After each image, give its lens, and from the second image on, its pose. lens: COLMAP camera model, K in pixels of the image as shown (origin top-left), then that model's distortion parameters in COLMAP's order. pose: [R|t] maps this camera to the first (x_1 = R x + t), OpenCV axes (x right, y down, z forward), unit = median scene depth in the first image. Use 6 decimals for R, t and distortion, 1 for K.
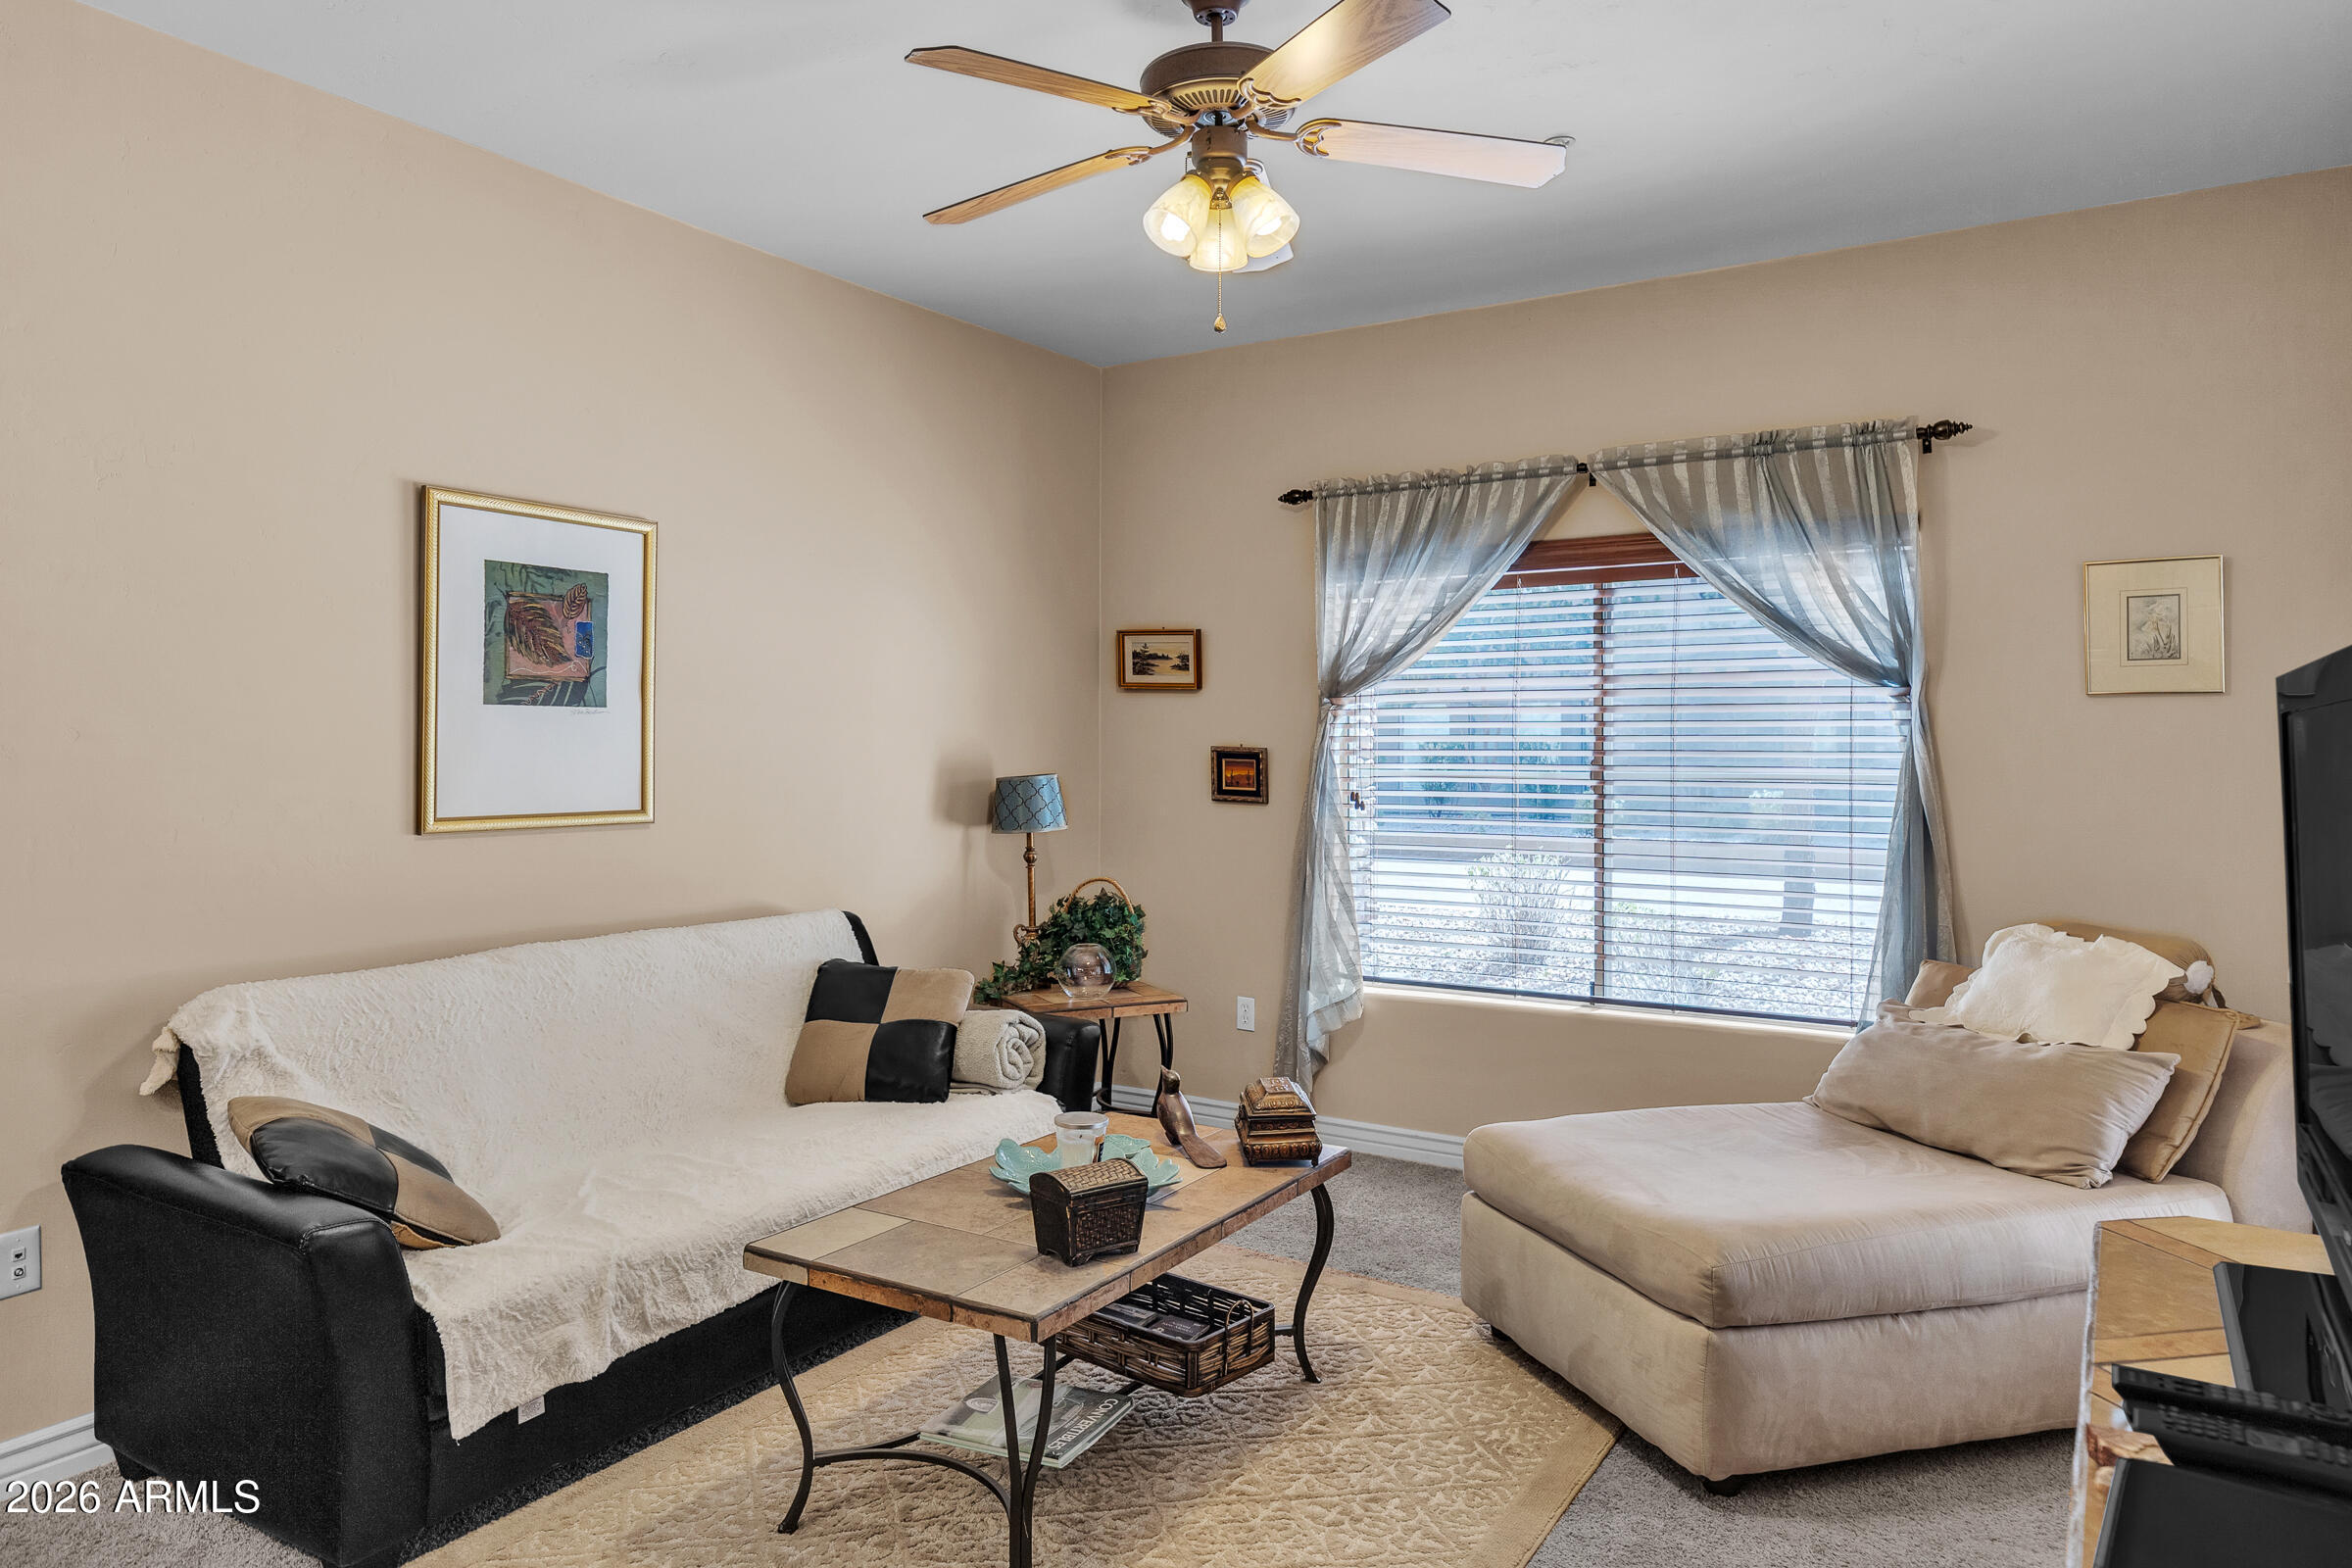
lens RADIAL K [[1477.0, 0, 1174.1], [0, 1477.0, 713.8], [0, 0, 1]] dist [0.005014, -0.000177]
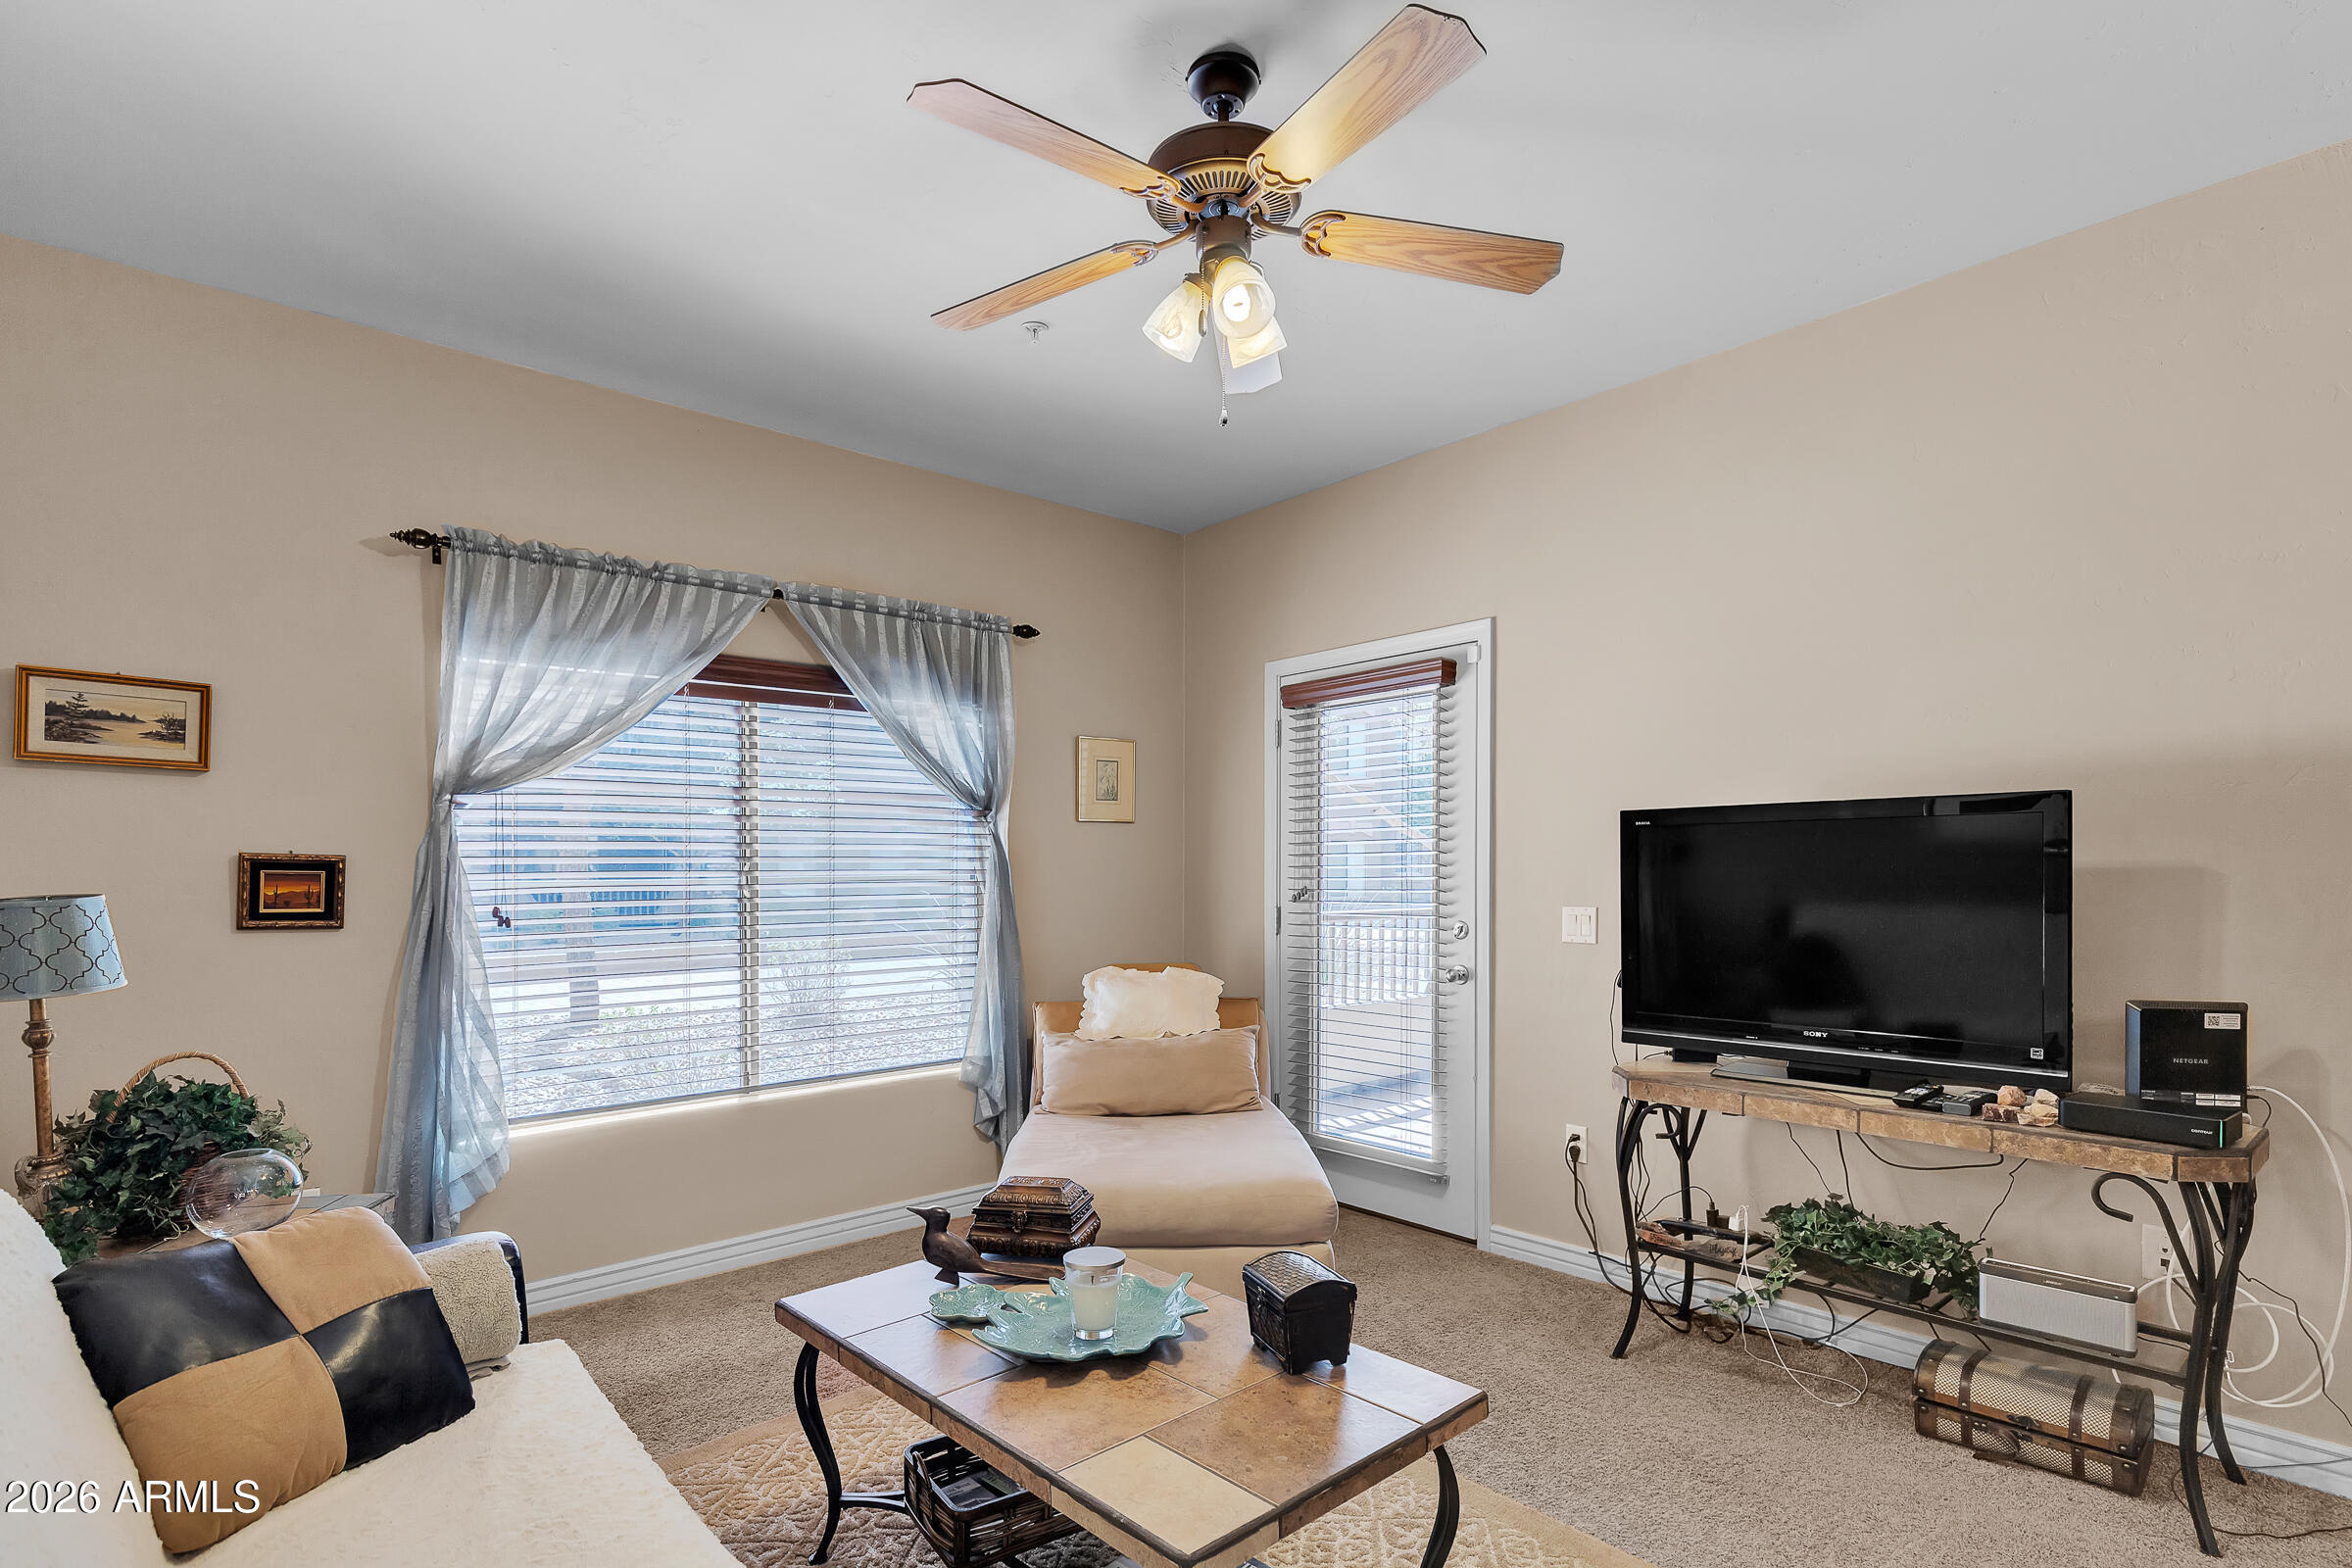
lens RADIAL K [[1185.1, 0, 1187.6], [0, 1185.1, 878.0], [0, 0, 1]] dist [0.001467, 0.000164]
pose [[0.258502, -0.011703, 0.965940, -0.456215], [-0.012399, 0.999804, 0.015432, 0.021921], [-0.965931, -0.015966, 0.258306, 0.460352]]
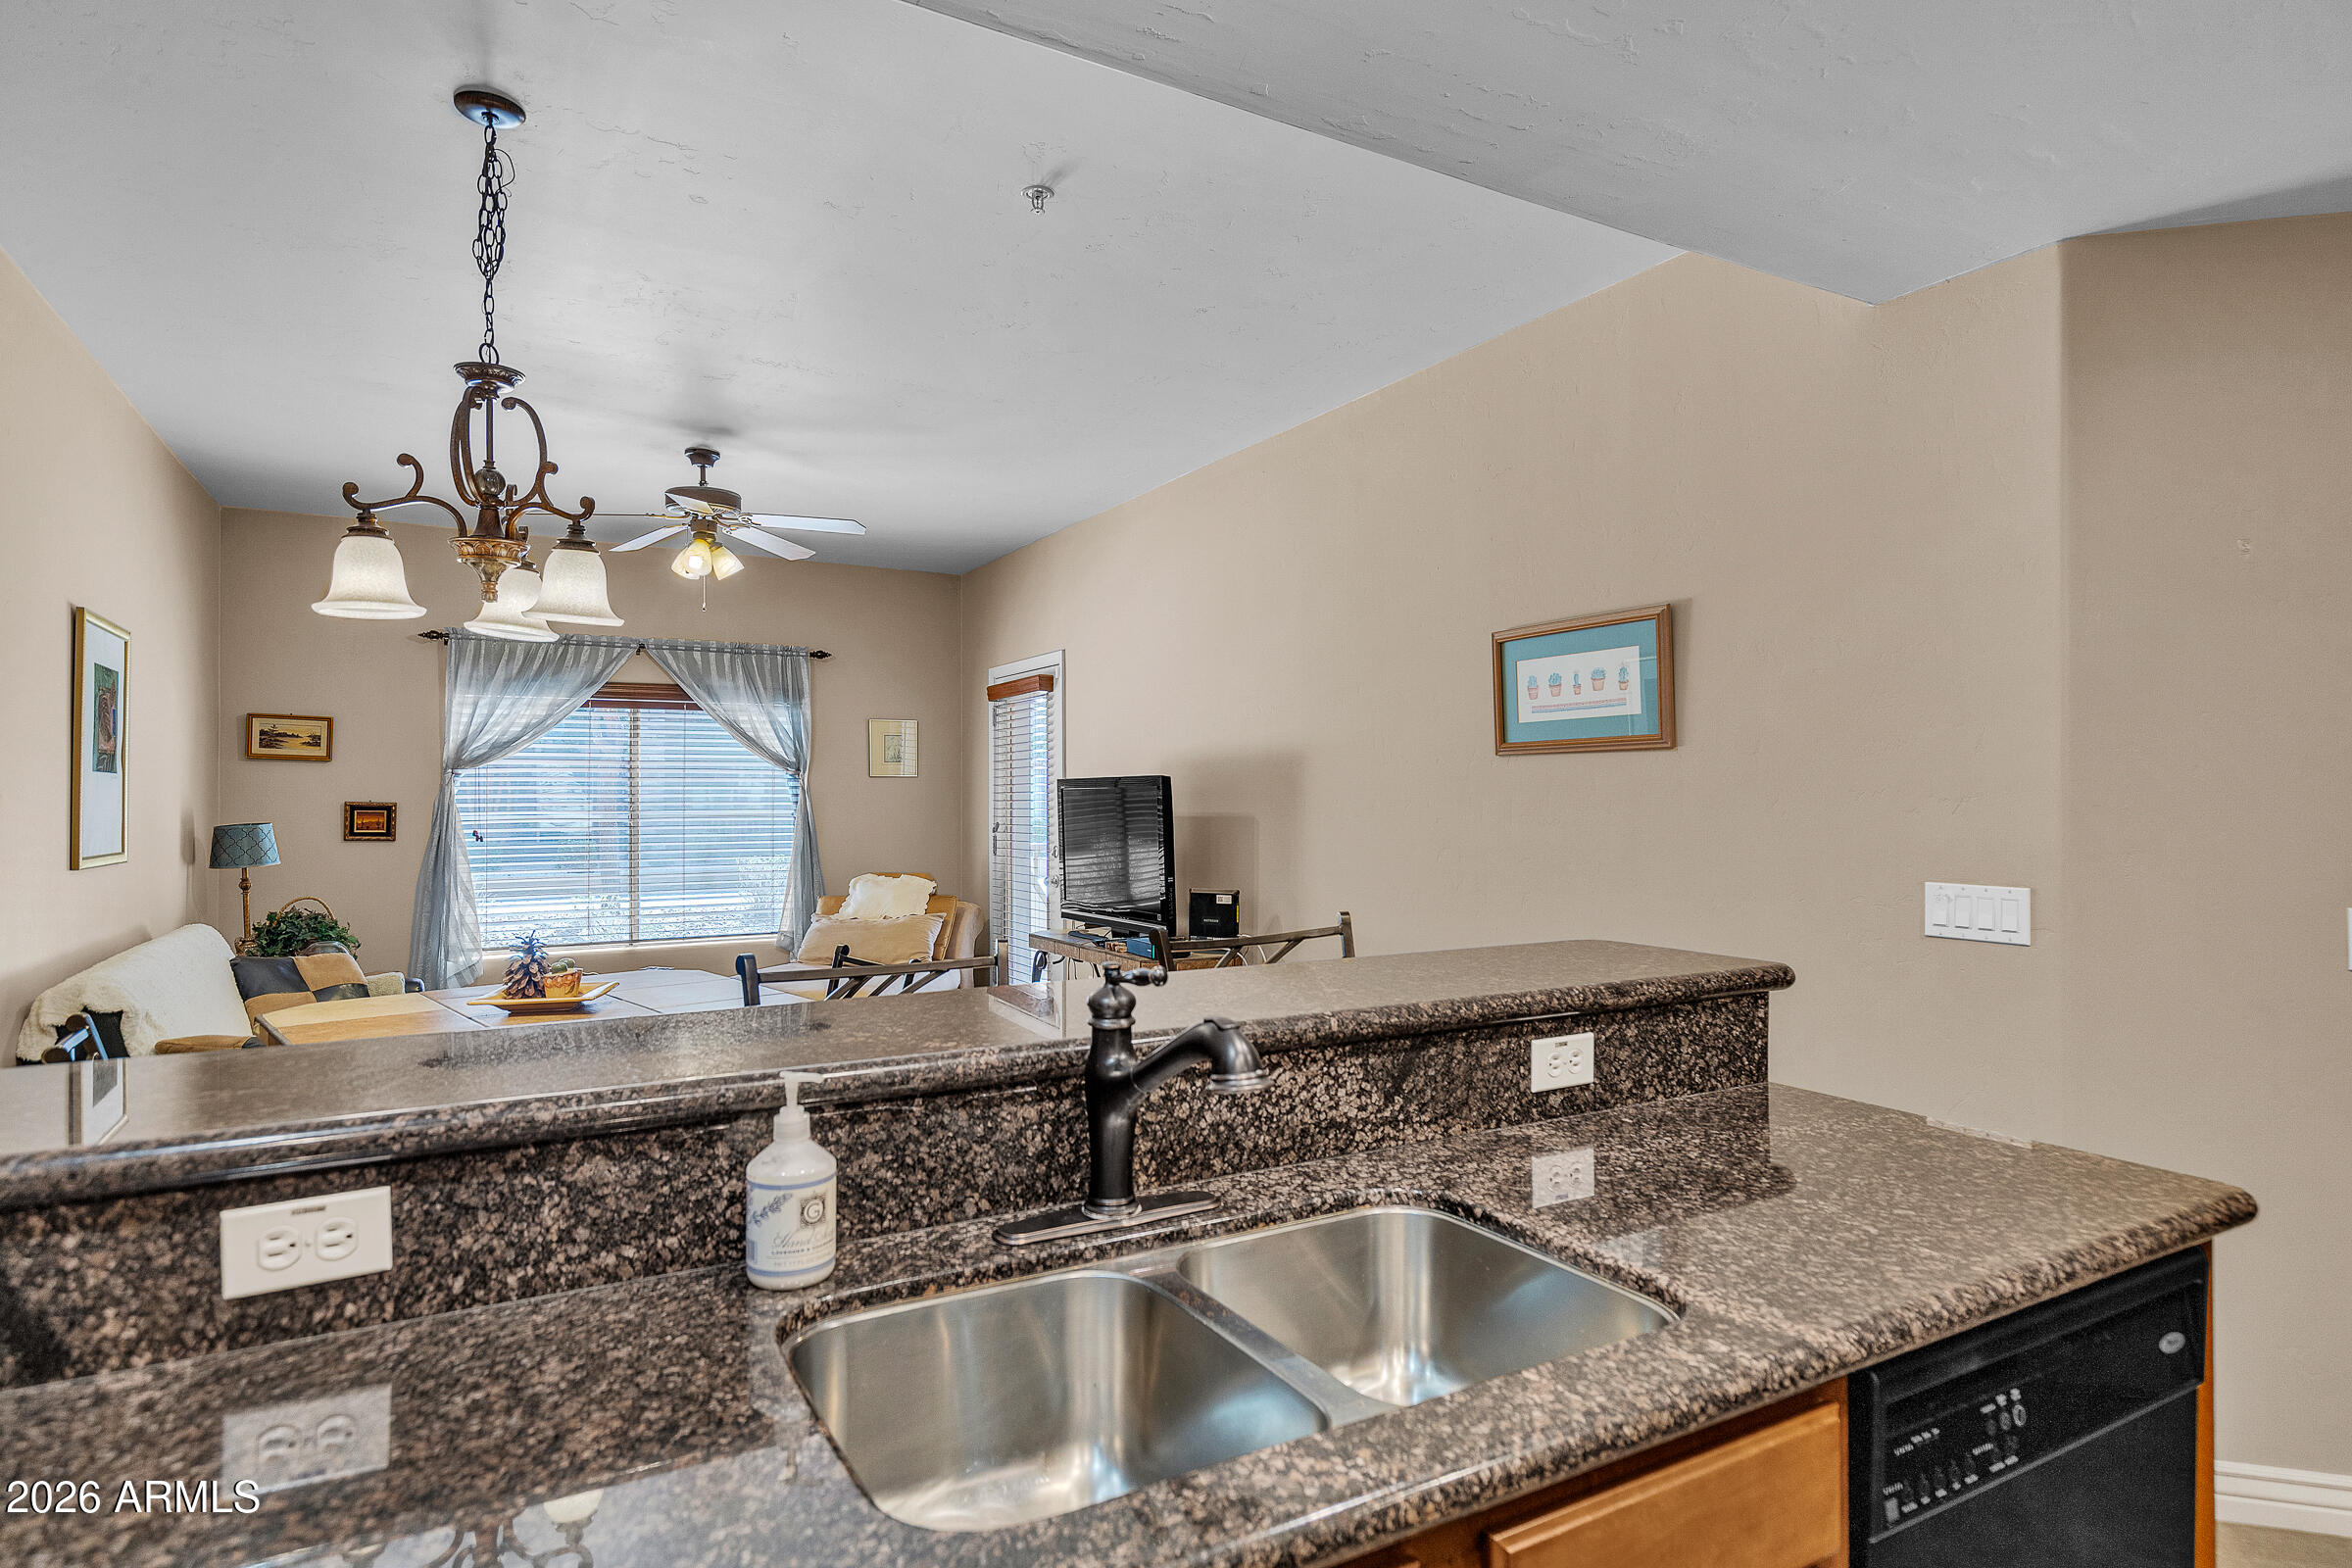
lens RADIAL K [[1328.6, 0, 1187.2], [0, 1328.6, 786.7], [0, 0, 1]] dist [0.003366, 0.001832]
pose [[0.455238, 0.003511, 0.890363, -0.819929], [-0.013891, 0.999899, 0.003159, -0.008059], [-0.890261, -0.013806, 0.455241, -0.317091]]
